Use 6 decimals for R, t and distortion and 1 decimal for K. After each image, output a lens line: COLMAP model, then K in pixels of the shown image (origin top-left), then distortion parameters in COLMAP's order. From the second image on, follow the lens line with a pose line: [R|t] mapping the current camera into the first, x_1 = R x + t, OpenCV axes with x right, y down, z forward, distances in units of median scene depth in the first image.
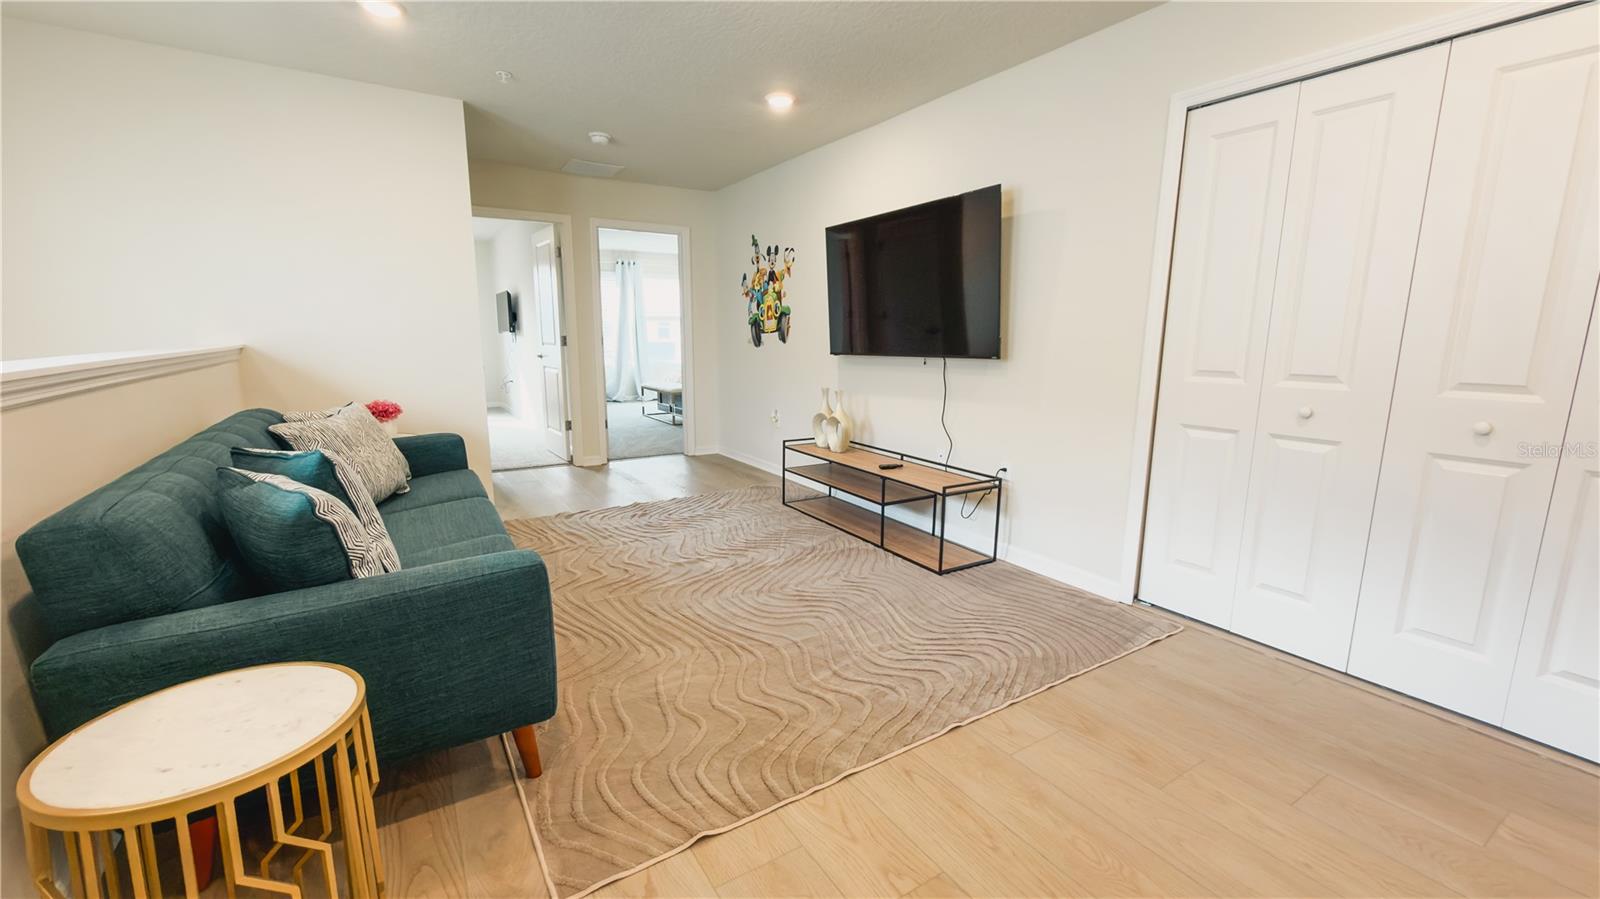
lens RADIAL K [[645.6, 0, 800.0], [0, 645.6, 449.5], [0, 0, 1]] dist [0.000350, 0.000422]
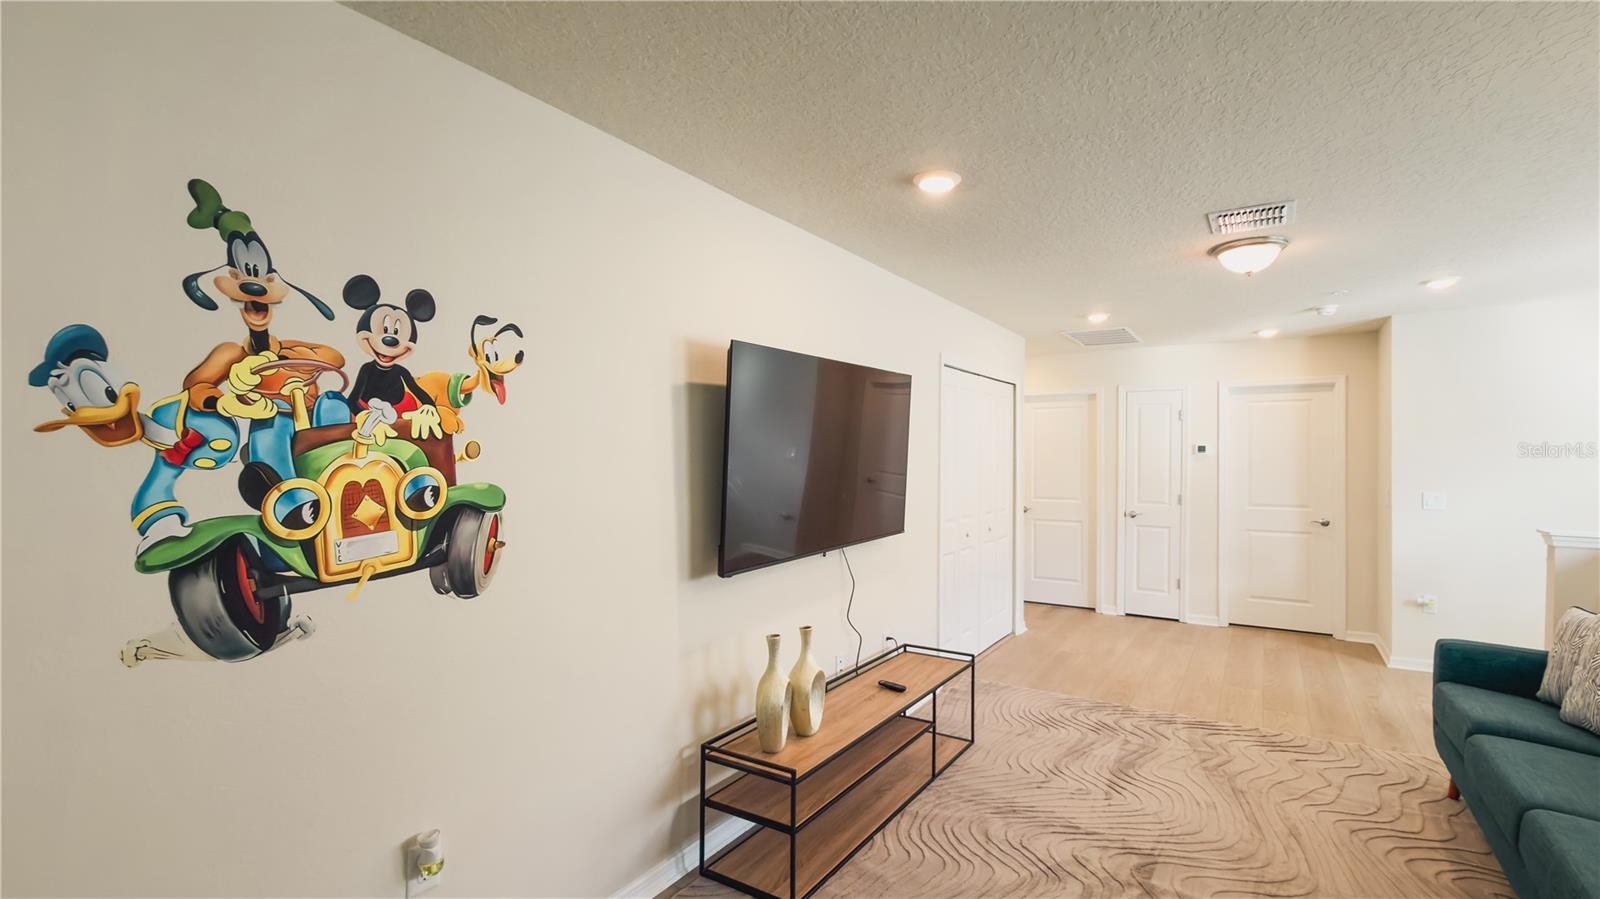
lens RADIAL K [[681.2, 0, 880.5], [0, 681.2, 452.2], [0, 0, 1]] dist [0.000271, 0.000102]
pose [[-0.466862, -0.004734, 0.884318, -0.500467], [0.150078, 0.985056, 0.084505, -0.279814], [-0.871503, 0.172169, -0.459175, 1.154327]]
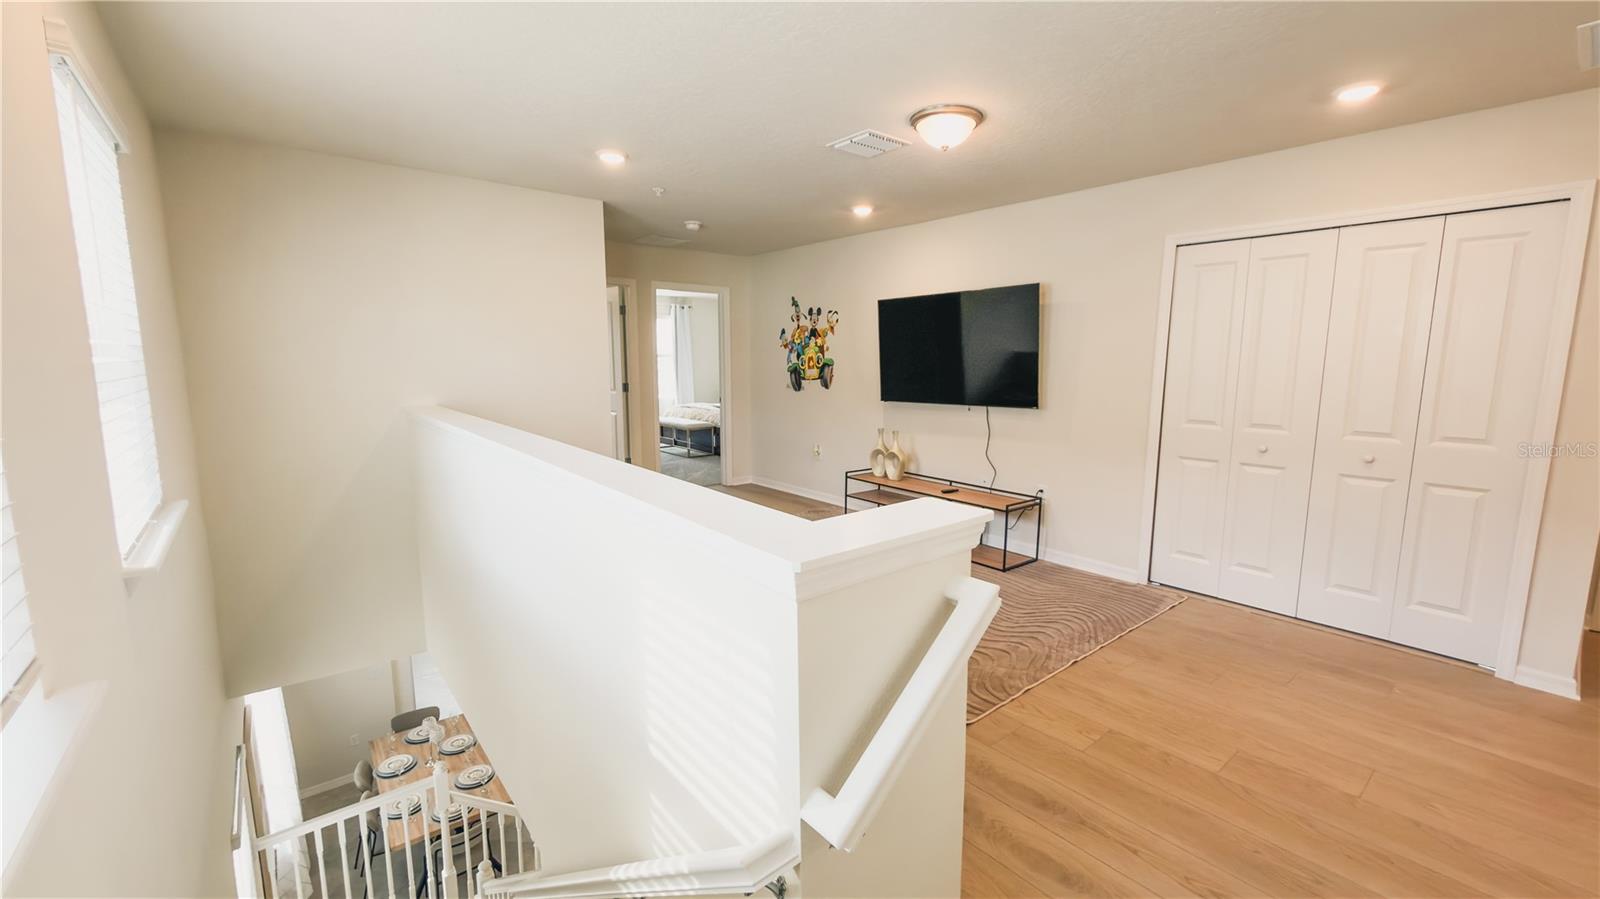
lens RADIAL K [[654.4, 0, 800.0], [0, 654.4, 449.5], [0, 0, 1]] dist [-0.001006, 0.000055]
pose [[0.992047, -0.021452, 0.124024, -0.269264], [0.025925, 0.999066, -0.034567, -0.016152], [-0.123166, 0.037507, 0.991677, -0.218332]]
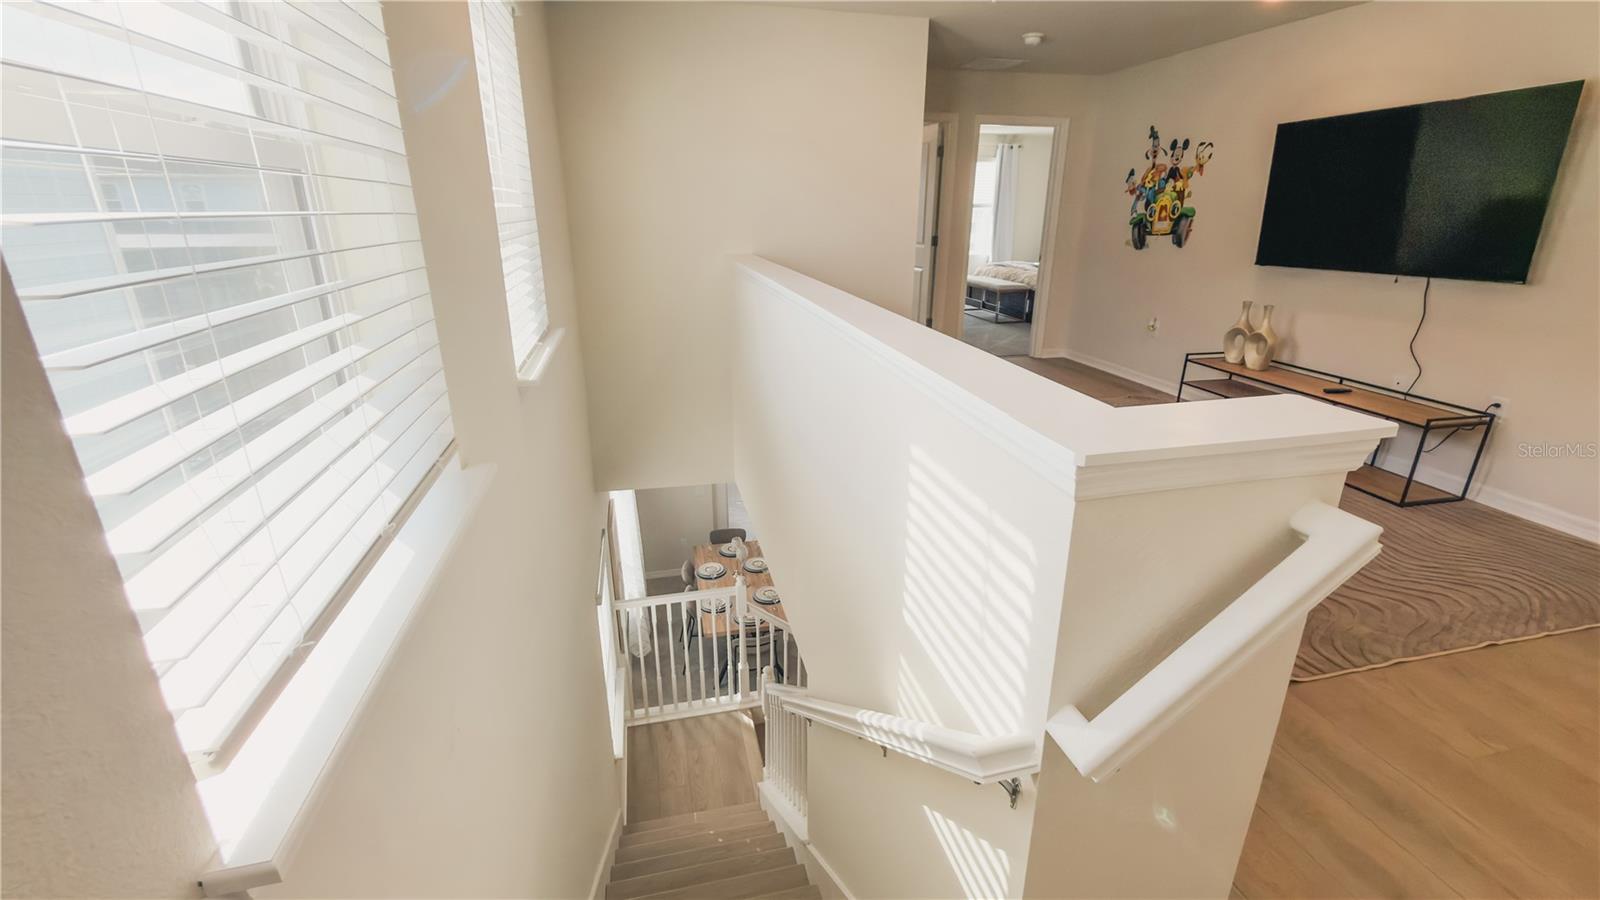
lens RADIAL K [[684.3, 0, 800.0], [0, 684.3, 450.0], [0, 0, 1]] dist [-0.001990, -0.000113]
pose [[0.946448, 0.104270, -0.305554, -0.256588], [-0.053730, 0.984084, 0.169387, -0.014455], [0.318353, -0.143898, 0.936987, -0.194967]]
